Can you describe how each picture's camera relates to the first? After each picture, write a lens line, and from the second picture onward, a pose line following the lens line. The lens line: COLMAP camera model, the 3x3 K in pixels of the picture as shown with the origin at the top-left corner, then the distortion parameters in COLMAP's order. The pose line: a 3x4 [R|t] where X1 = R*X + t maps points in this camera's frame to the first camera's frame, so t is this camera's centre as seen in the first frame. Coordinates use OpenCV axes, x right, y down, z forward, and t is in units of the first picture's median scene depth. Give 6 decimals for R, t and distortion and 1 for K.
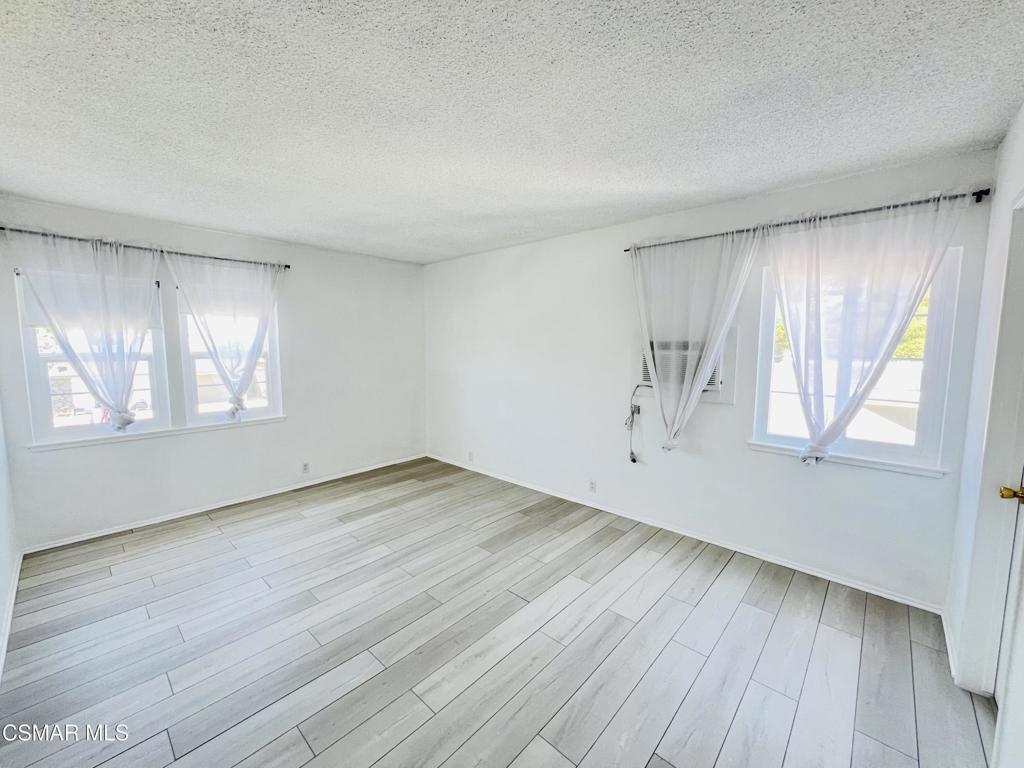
lens RADIAL K [[415.7, 0, 512.0], [0, 415.7, 384.0], [0, 0, 1]] dist [0.000704, -0.000038]
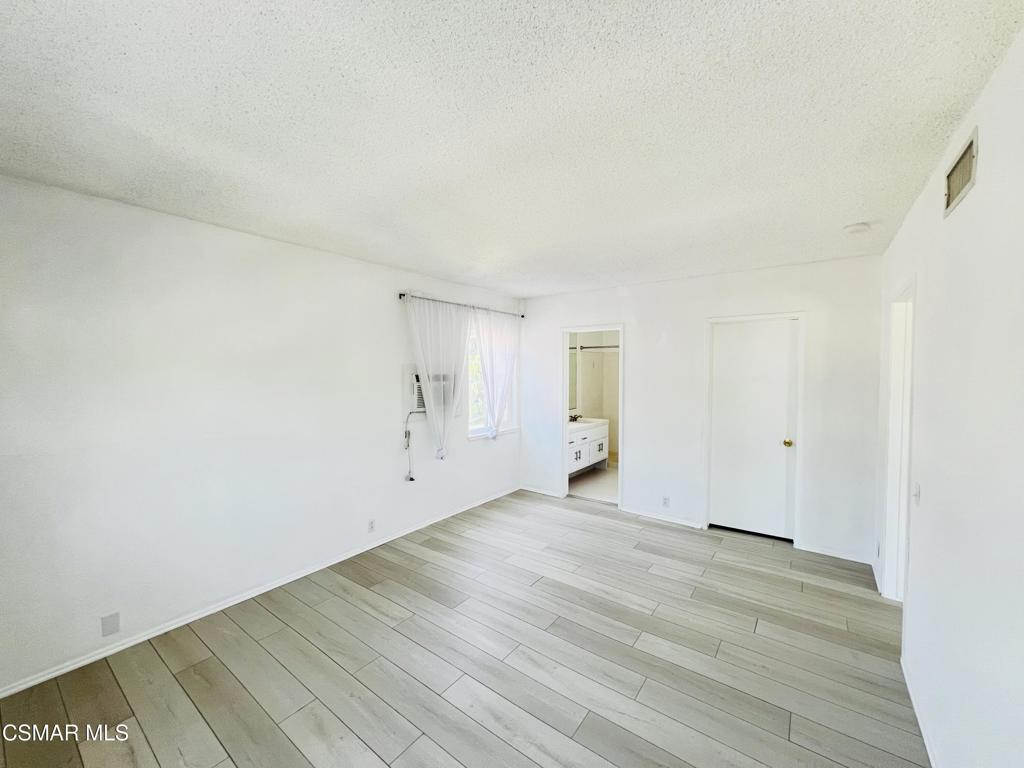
lens RADIAL K [[406.7, 0, 512.0], [0, 406.7, 384.0], [0, 0, 1]] dist [0.000658, -0.000260]
pose [[-0.096033, -0.033339, 0.994820, -0.883622], [0.102963, 0.993745, 0.043242, -0.099867], [-0.990039, 0.106582, -0.092000, 0.854744]]
